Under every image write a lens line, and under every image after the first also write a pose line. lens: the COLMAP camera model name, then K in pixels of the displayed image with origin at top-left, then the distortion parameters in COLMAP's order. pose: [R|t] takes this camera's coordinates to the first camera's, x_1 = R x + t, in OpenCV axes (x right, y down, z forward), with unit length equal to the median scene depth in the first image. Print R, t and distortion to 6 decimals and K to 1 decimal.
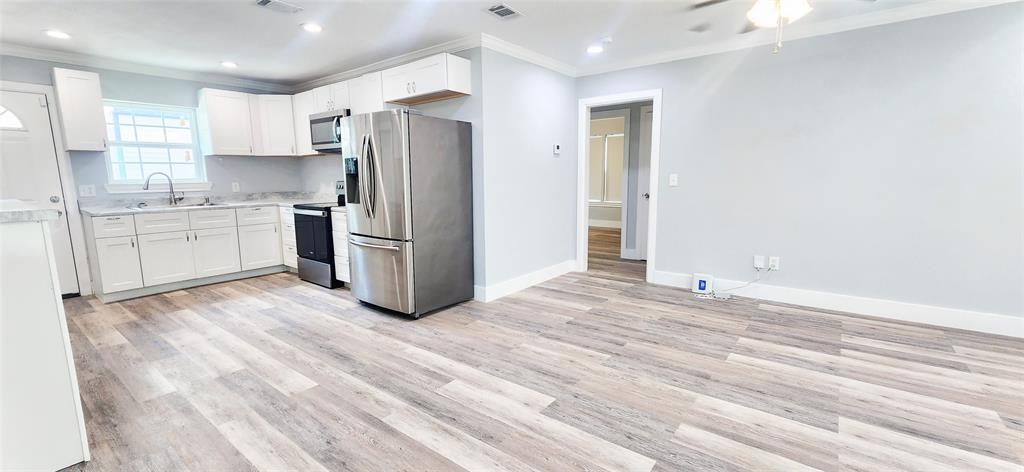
lens RADIAL K [[419.6, 0, 504.8], [0, 419.6, 239.0], [0, 0, 1]] dist [0.005076, 0.000022]
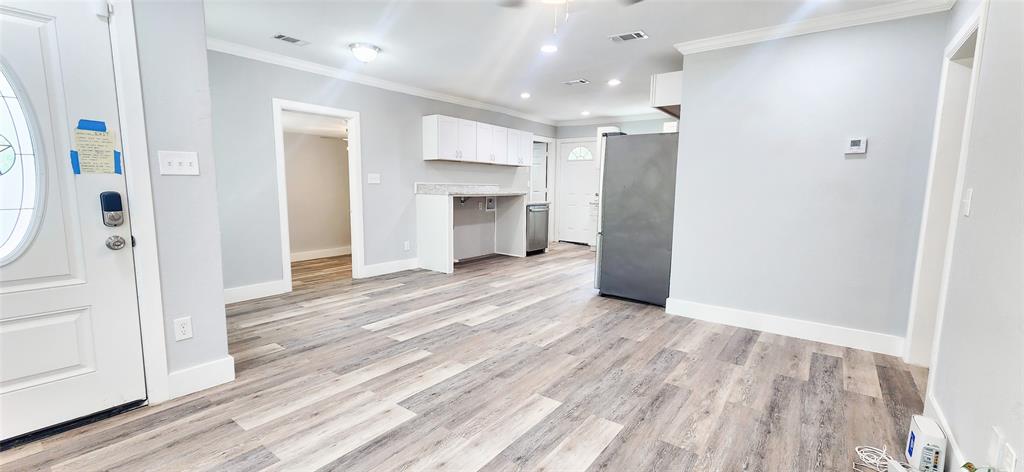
lens RADIAL K [[421.5, 0, 506.5], [0, 421.5, 238.8], [0, 0, 1]] dist [0.012707, -0.005893]
pose [[0.014861, 0.137727, -0.990359, 0.862514], [-0.159634, 0.978091, 0.133626, -0.086399], [0.987064, 0.156109, 0.036521, 0.542139]]
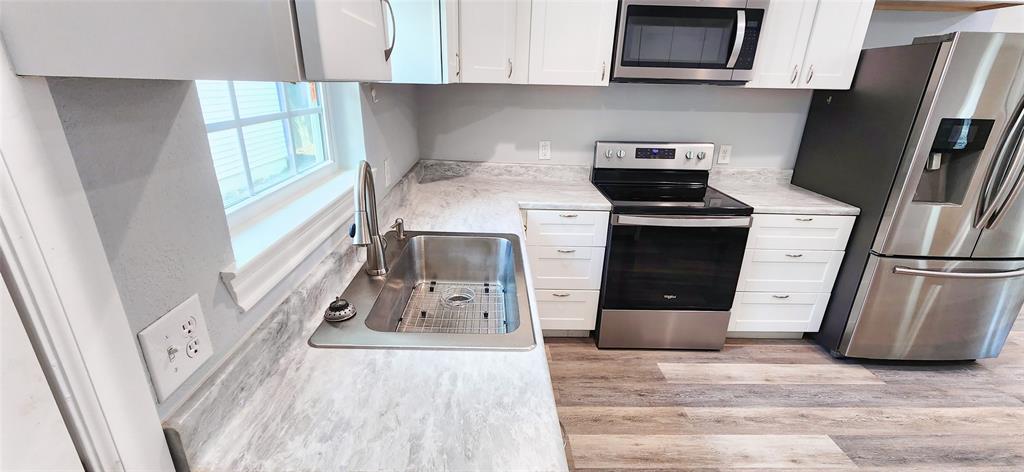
lens RADIAL K [[421.5, 0, 506.5], [0, 421.5, 238.8], [0, 0, 1]] dist [0.012707, -0.005893]
pose [[0.767046, -0.198381, 0.610151, -1.008493], [0.068251, 0.970830, 0.229849, -0.183280], [-0.637951, -0.134662, 0.758211, 0.833831]]
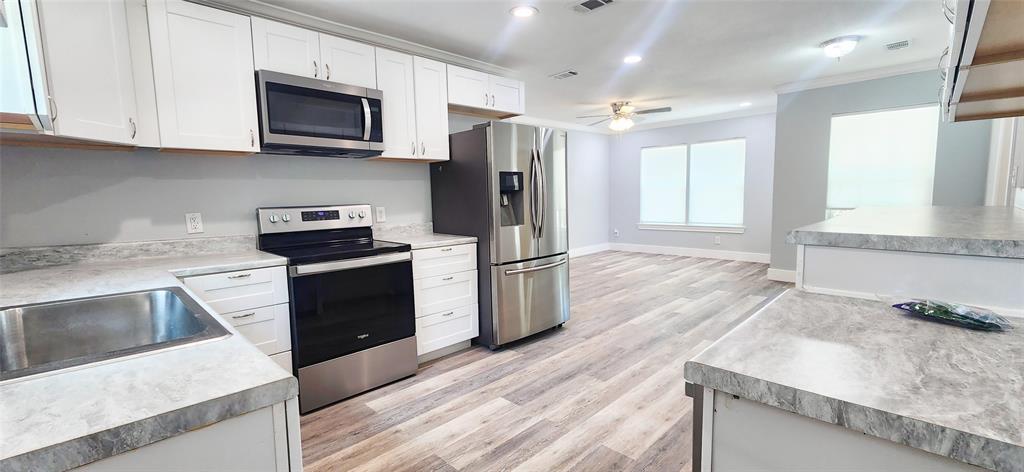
lens RADIAL K [[421.5, 0, 506.5], [0, 421.5, 238.8], [0, 0, 1]] dist [0.012707, -0.005893]
pose [[0.120759, -0.099062, 0.987727, -1.070825], [0.170221, 0.982337, 0.077710, -0.113106], [-0.977979, 0.158747, 0.135488, 0.806597]]
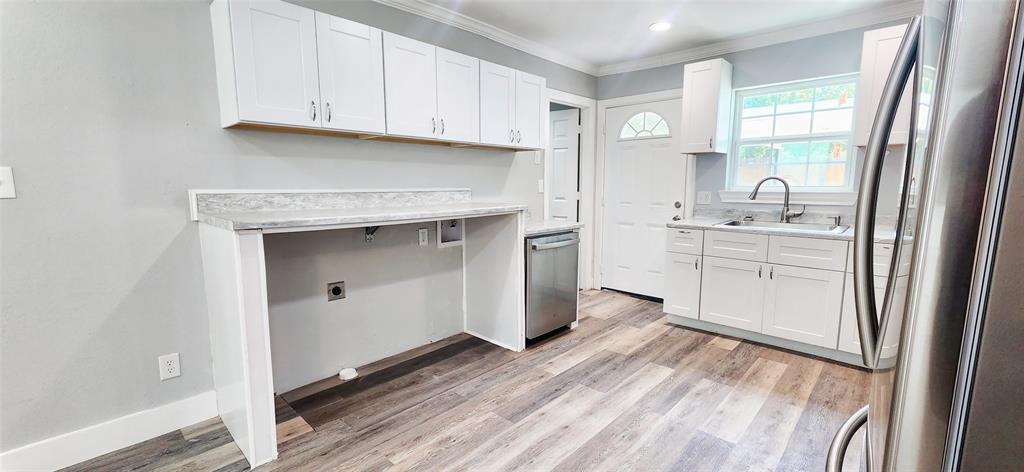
lens RADIAL K [[421.5, 0, 506.5], [0, 421.5, 238.8], [0, 0, 1]] dist [0.012707, -0.005893]
pose [[-0.087499, 0.145640, -0.985461, -0.052101], [-0.147479, 0.976460, 0.157405, -0.110960], [0.985187, 0.159107, -0.063961, 0.671919]]
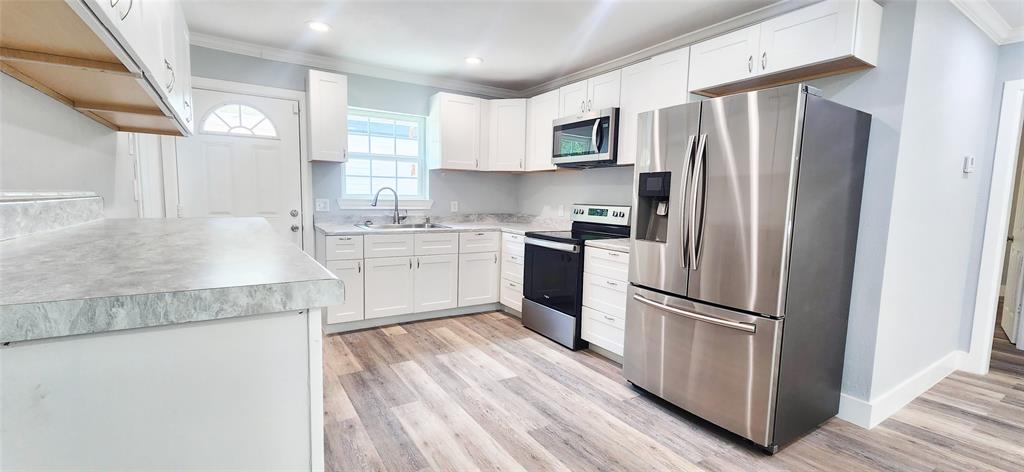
lens RADIAL K [[421.5, 0, 506.5], [0, 421.5, 238.8], [0, 0, 1]] dist [0.012707, -0.005893]
pose [[0.943352, 0.064781, -0.325407, -0.319497], [-0.081936, 0.995863, -0.039278, -0.039577], [0.321517, 0.063715, 0.944758, 0.274949]]
